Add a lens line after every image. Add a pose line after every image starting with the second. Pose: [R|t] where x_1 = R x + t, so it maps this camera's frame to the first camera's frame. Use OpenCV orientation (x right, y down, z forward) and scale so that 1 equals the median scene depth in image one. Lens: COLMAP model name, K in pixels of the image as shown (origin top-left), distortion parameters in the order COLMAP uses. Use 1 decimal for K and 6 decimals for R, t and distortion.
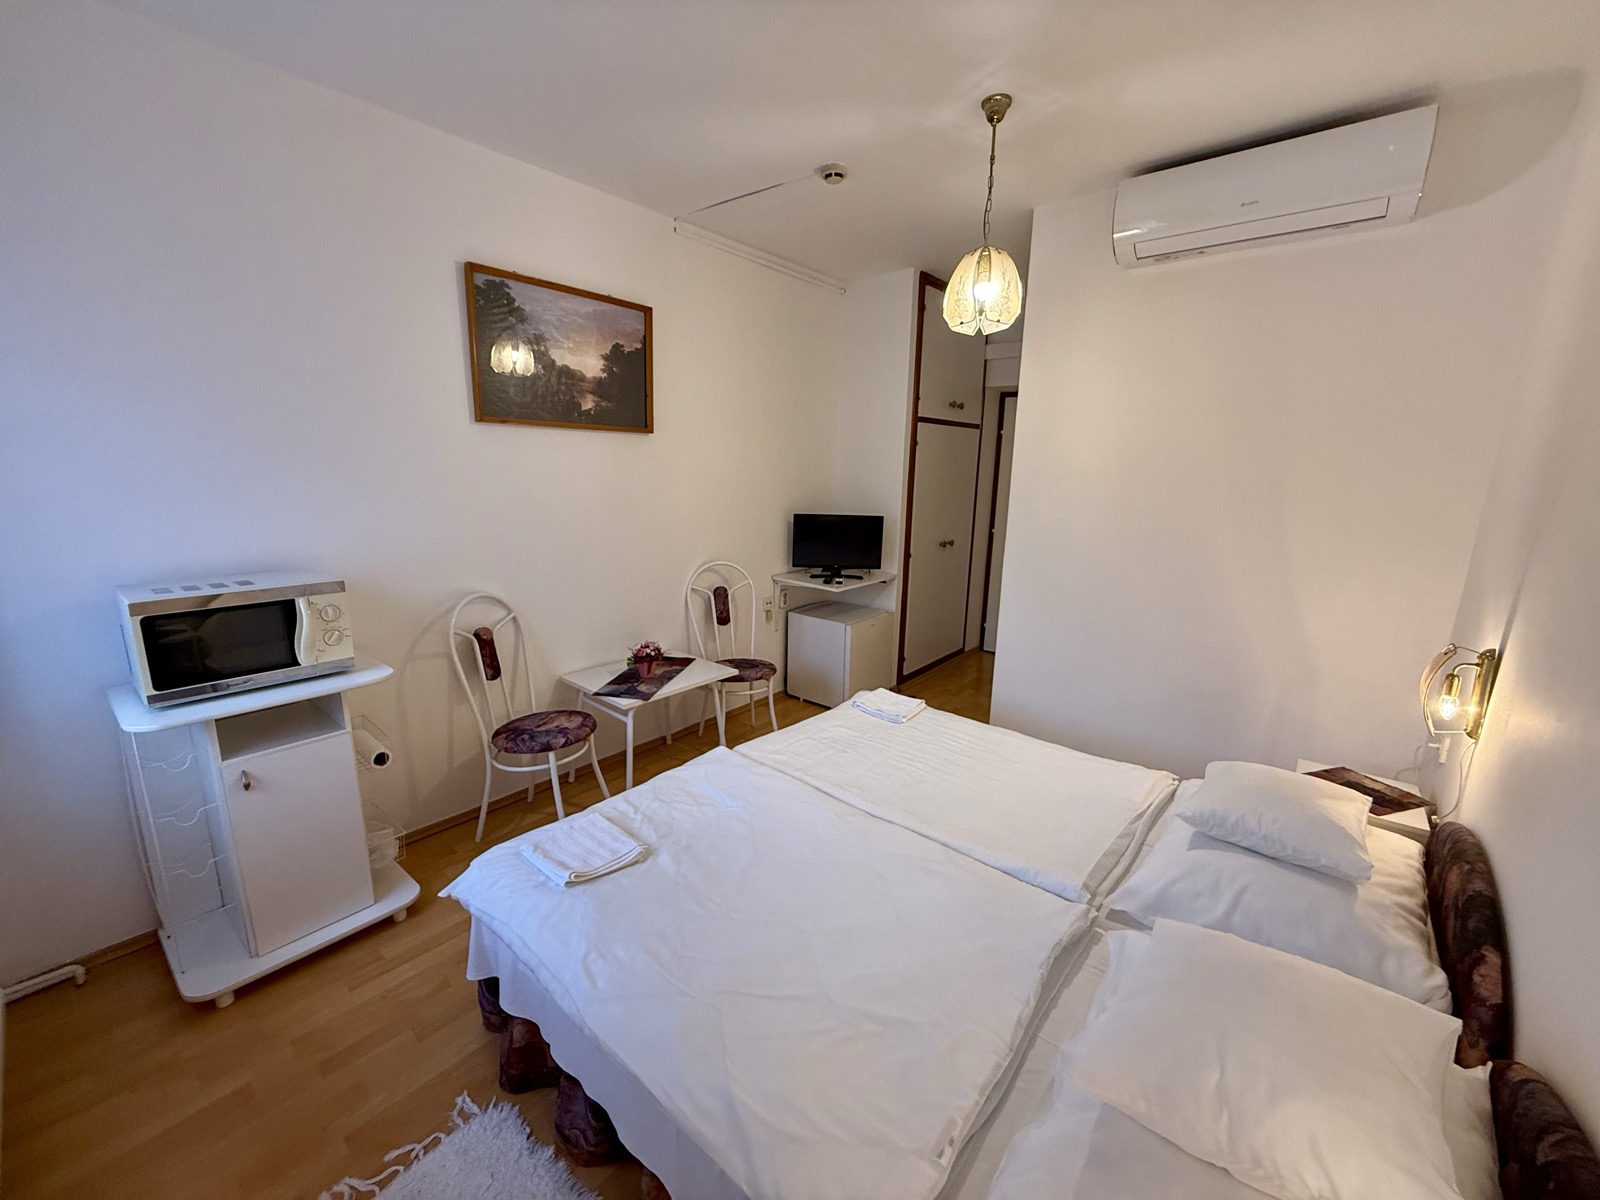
lens RADIAL K [[632.8, 0, 797.7], [0, 632.8, 603.6], [0, 0, 1]] dist [-0.012989, -0.000022]
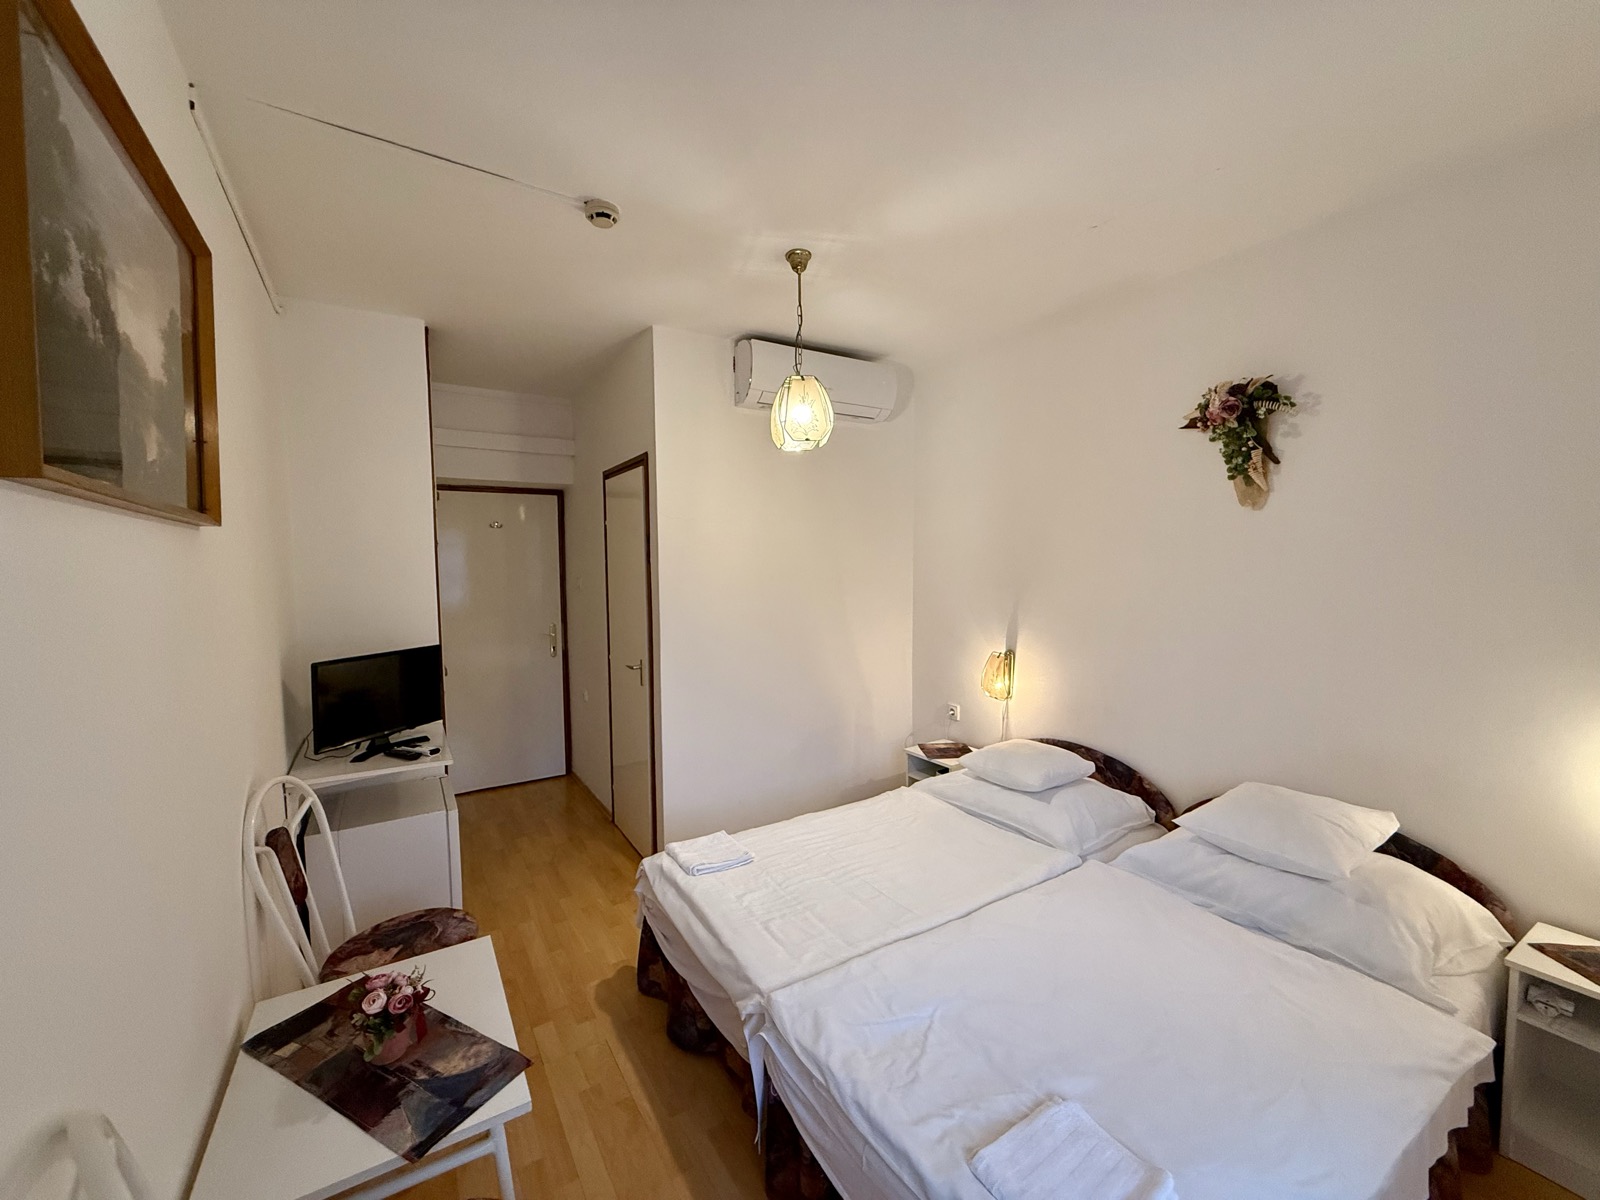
lens RADIAL K [[632.8, 0, 797.7], [0, 632.8, 603.6], [0, 0, 1]] dist [-0.012989, -0.000022]
pose [[0.290933, -0.086768, 0.952801, -0.655950], [0.216165, 0.976089, 0.022883, -0.174775], [-0.932003, 0.199304, 0.302733, 0.630223]]
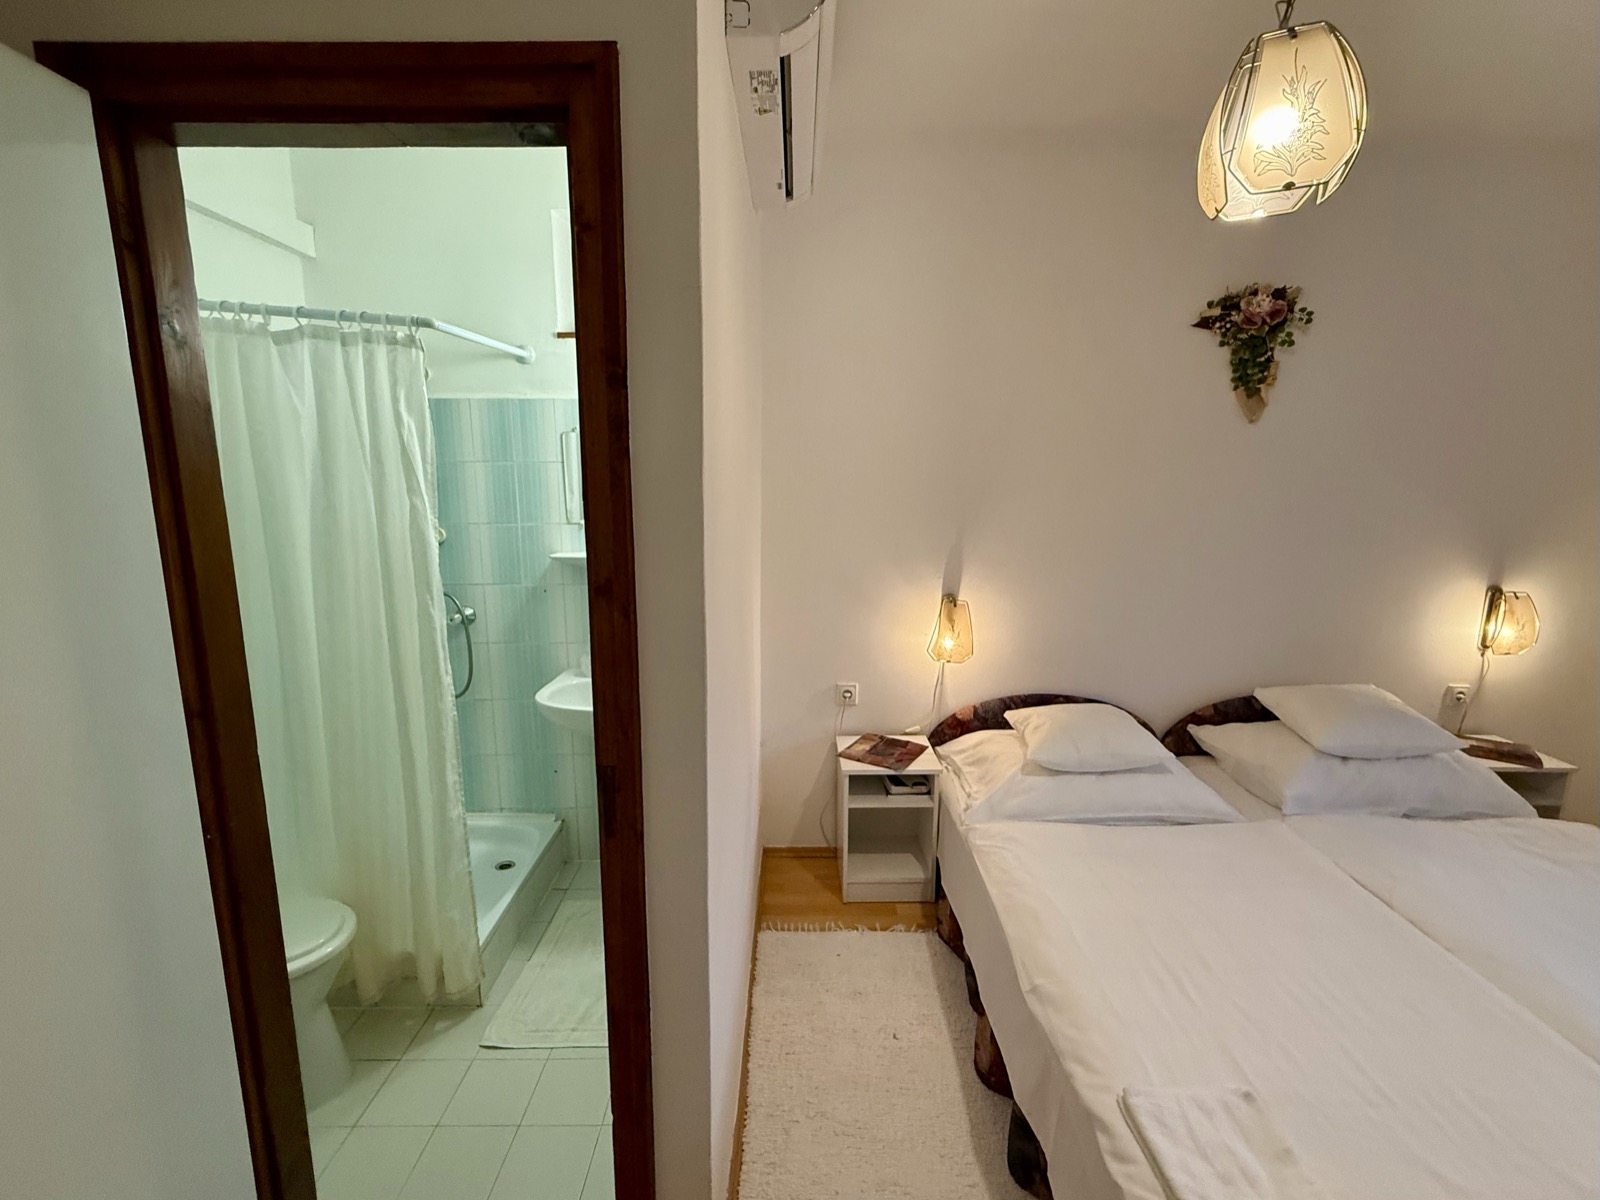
lens RADIAL K [[693.6, 0, 800.0], [0, 693.6, 600.0], [0, 0, 1]] dist [-0.001949, -0.000174]
pose [[-0.658114, -0.151329, 0.737554, 0.079474], [0.138973, 0.938347, 0.316531, -0.316642], [-0.739982, 0.310814, -0.596508, 1.450058]]
